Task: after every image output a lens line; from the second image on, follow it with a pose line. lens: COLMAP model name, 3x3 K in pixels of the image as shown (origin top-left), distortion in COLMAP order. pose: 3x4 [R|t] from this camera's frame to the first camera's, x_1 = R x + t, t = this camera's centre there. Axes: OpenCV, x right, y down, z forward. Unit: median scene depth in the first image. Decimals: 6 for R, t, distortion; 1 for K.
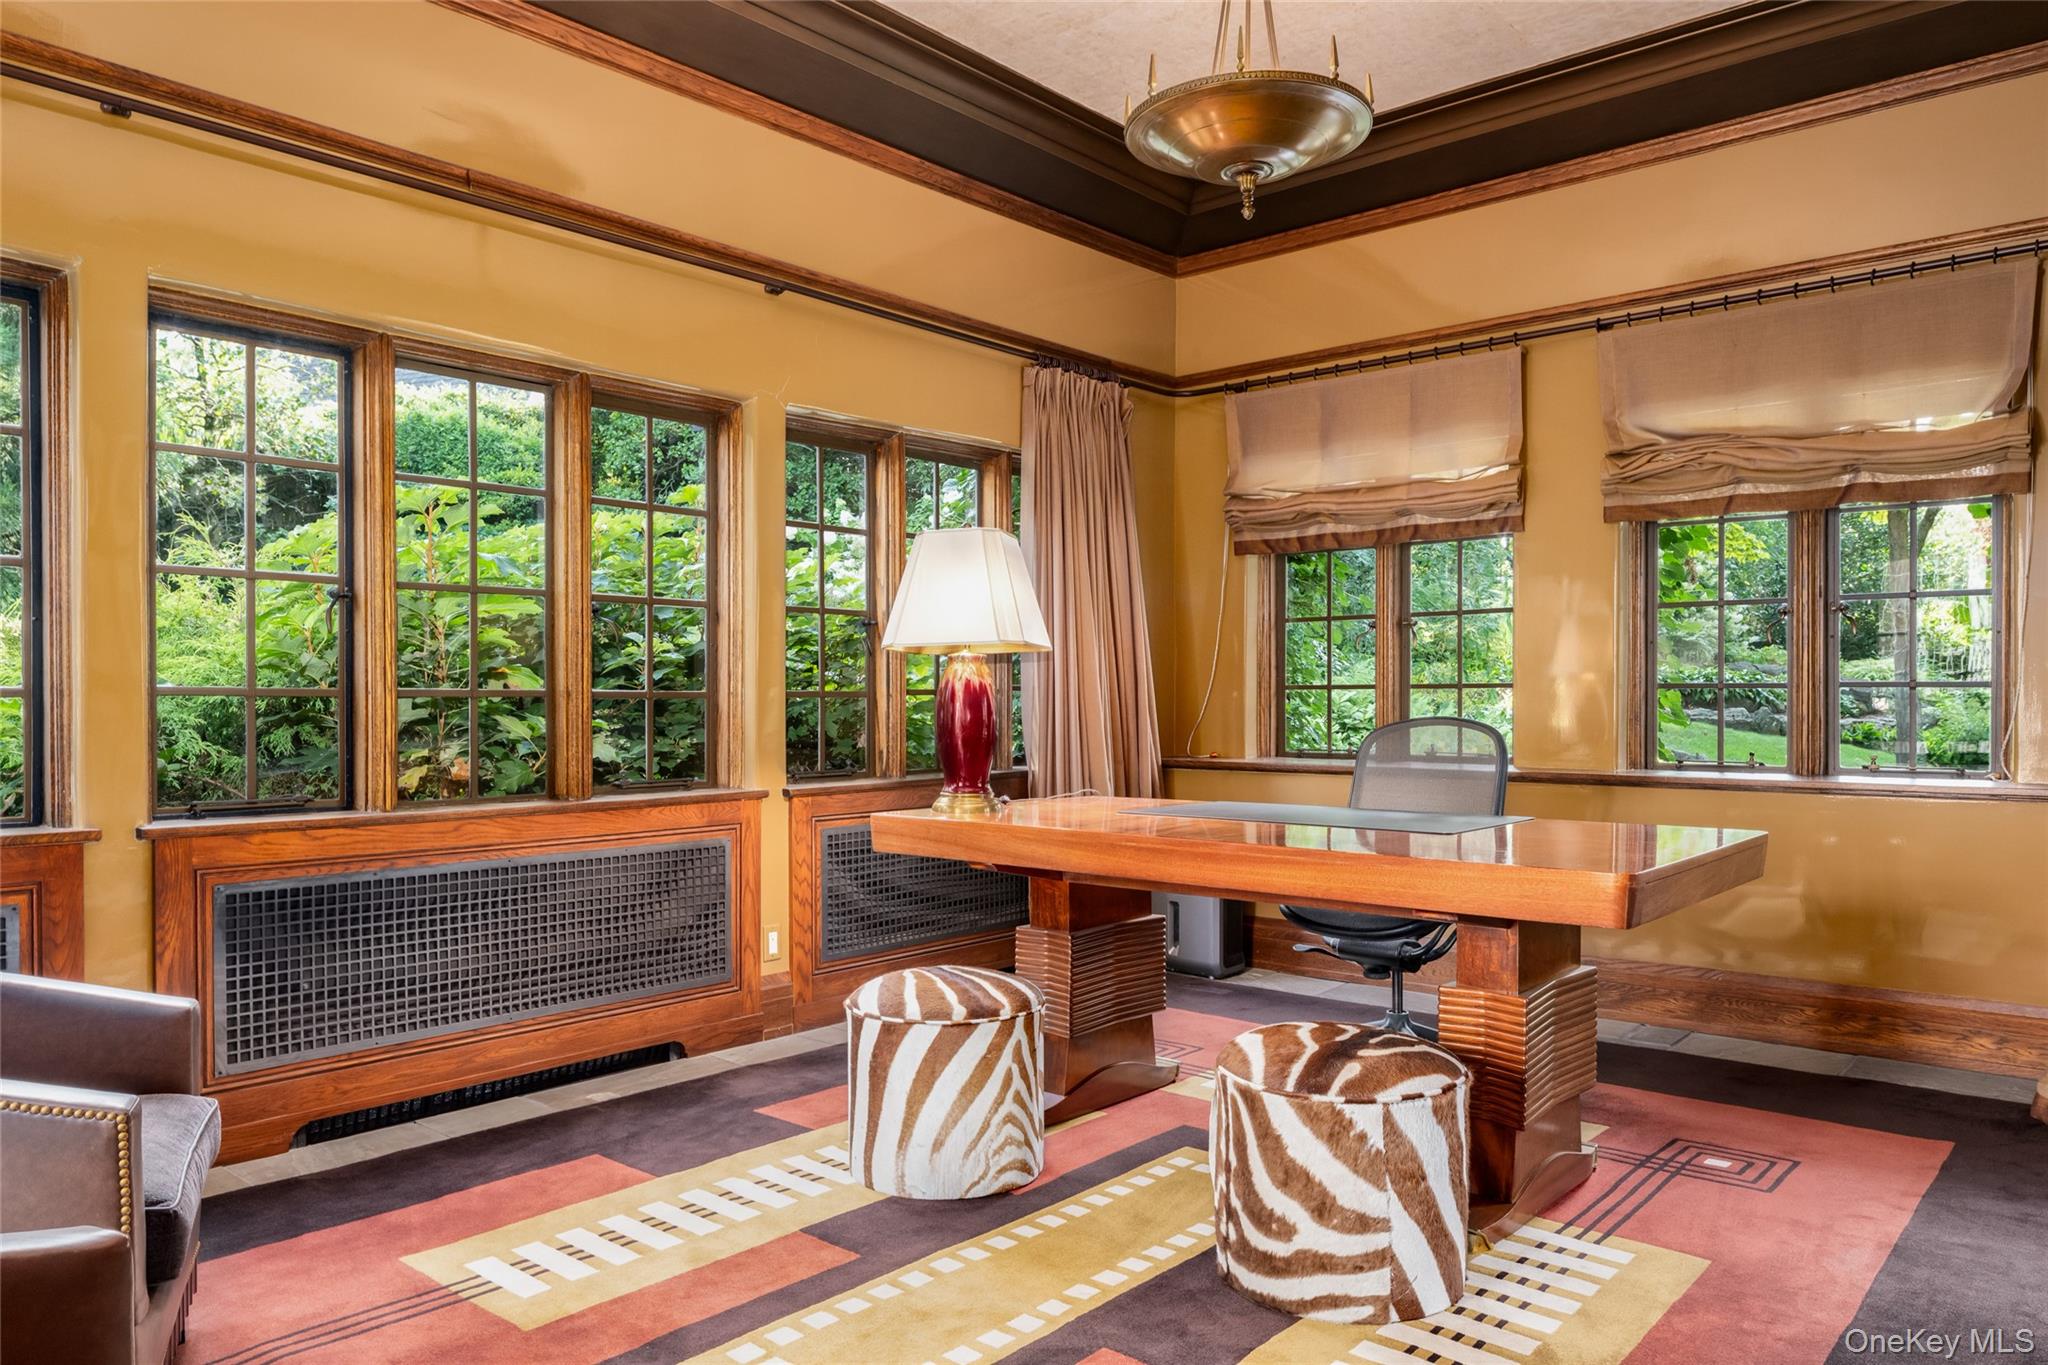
lens RADIAL K [[1387.5, 0, 1024.0], [0, 1387.5, 682.5], [0, 0, 1]] dist [-0.004383, -0.001097]
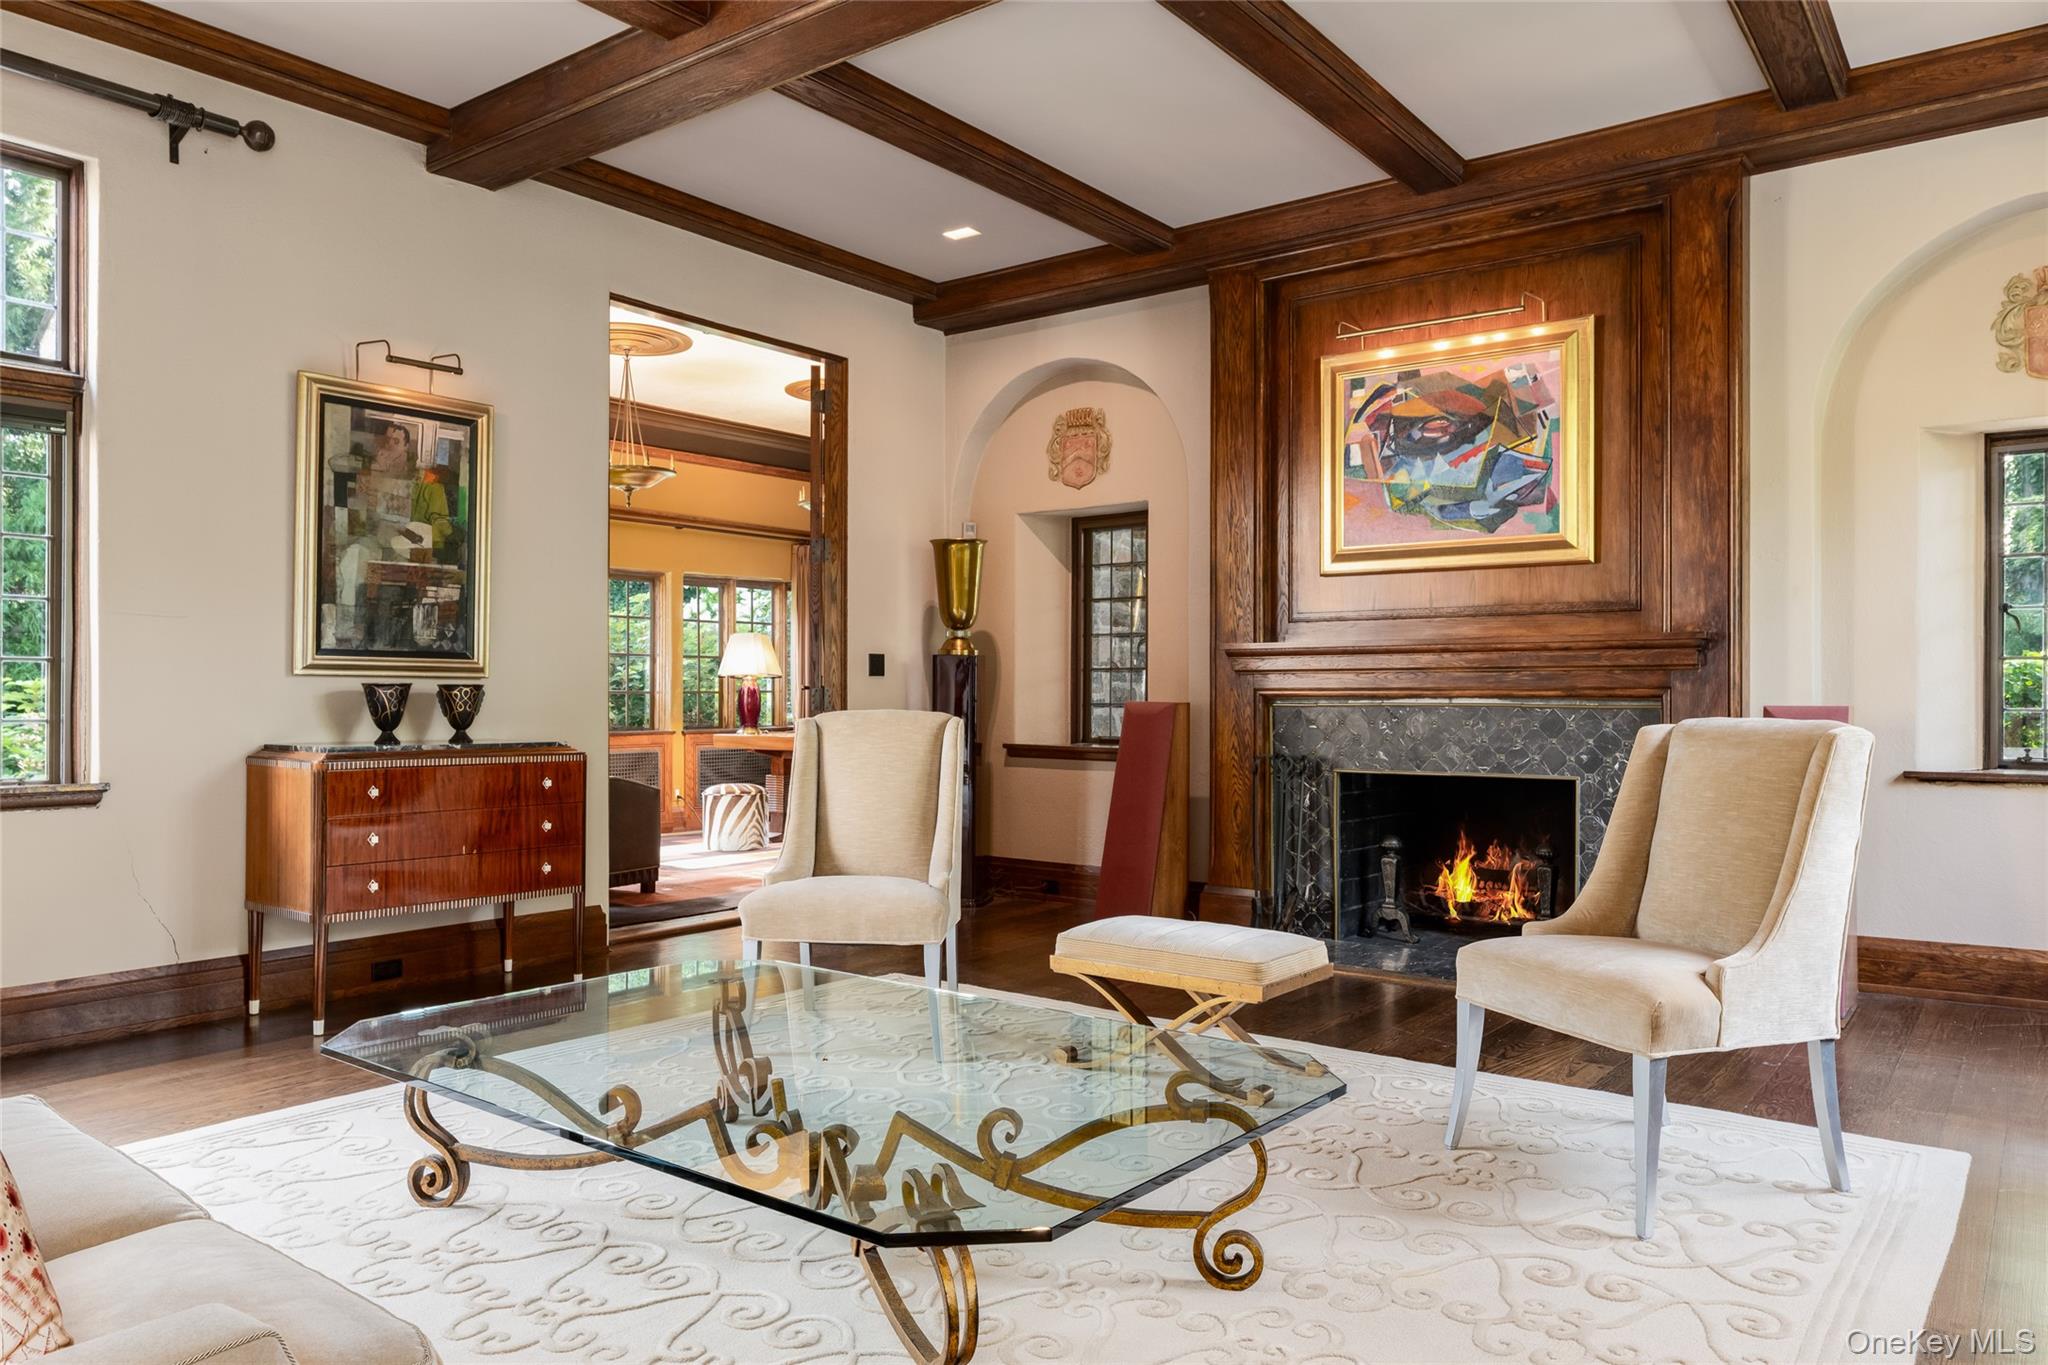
lens RADIAL K [[1387.5, 0, 1024.0], [0, 1387.5, 682.5], [0, 0, 1]] dist [-0.004383, -0.001097]
pose [[0.997547, 0.001062, 0.069996, 0.266991], [-0.001153, 0.999999, 0.001262, -0.012147], [-0.069995, -0.001339, 0.997546, -1.537986]]
